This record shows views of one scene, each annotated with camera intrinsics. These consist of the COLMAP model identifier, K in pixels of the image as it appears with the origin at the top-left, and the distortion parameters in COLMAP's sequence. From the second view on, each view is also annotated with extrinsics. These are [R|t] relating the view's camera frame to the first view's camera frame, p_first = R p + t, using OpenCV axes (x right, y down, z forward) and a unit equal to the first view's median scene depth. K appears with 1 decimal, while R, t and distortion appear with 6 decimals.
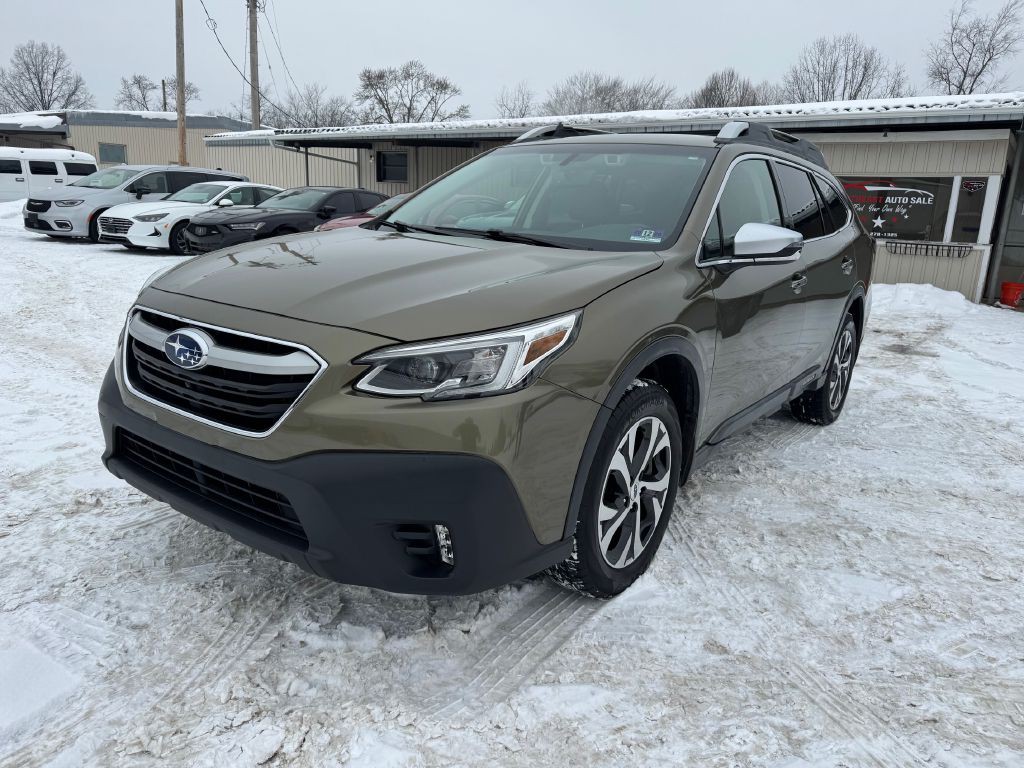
lens RADIAL K [[714.5, 0, 518.1], [0, 714.5, 398.6], [0, 0, 1]] dist [0.026240, -0.028233]
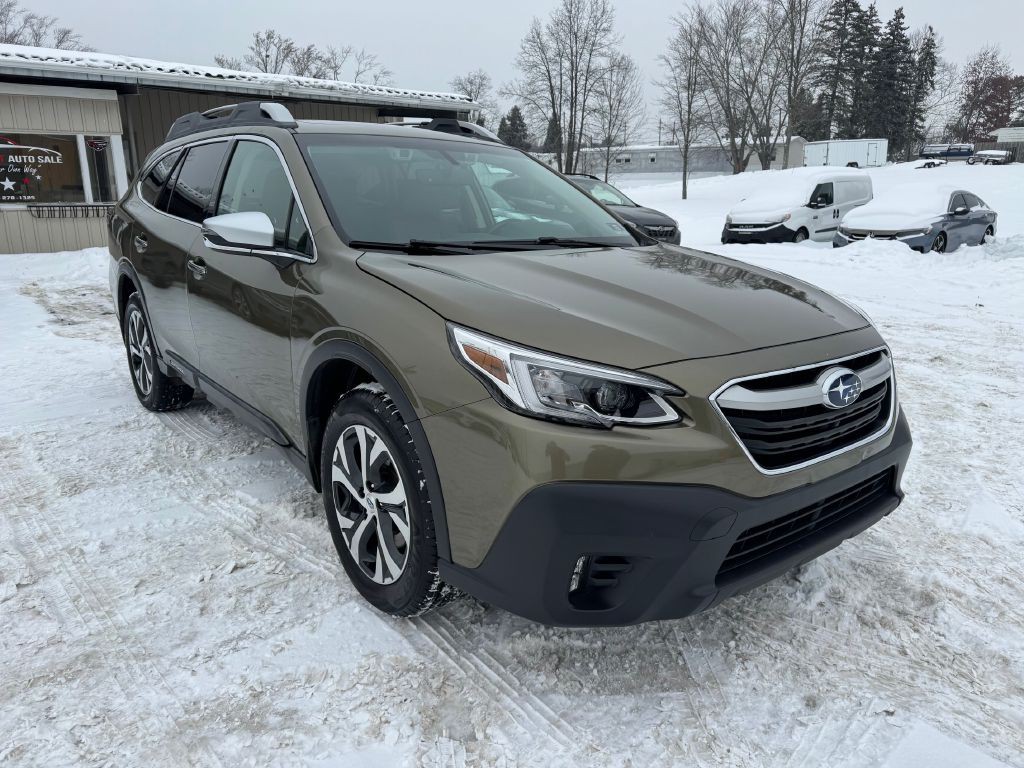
lens RADIAL K [[741.8, 0, 504.7], [0, 741.8, 388.5], [0, 0, 1]] dist [0.008061, -0.008001]
pose [[0.273006, -0.290968, 0.916954, -0.787635], [0.244813, 0.942796, 0.226280, -0.213261], [-0.930341, 0.162707, 0.328622, 0.555808]]
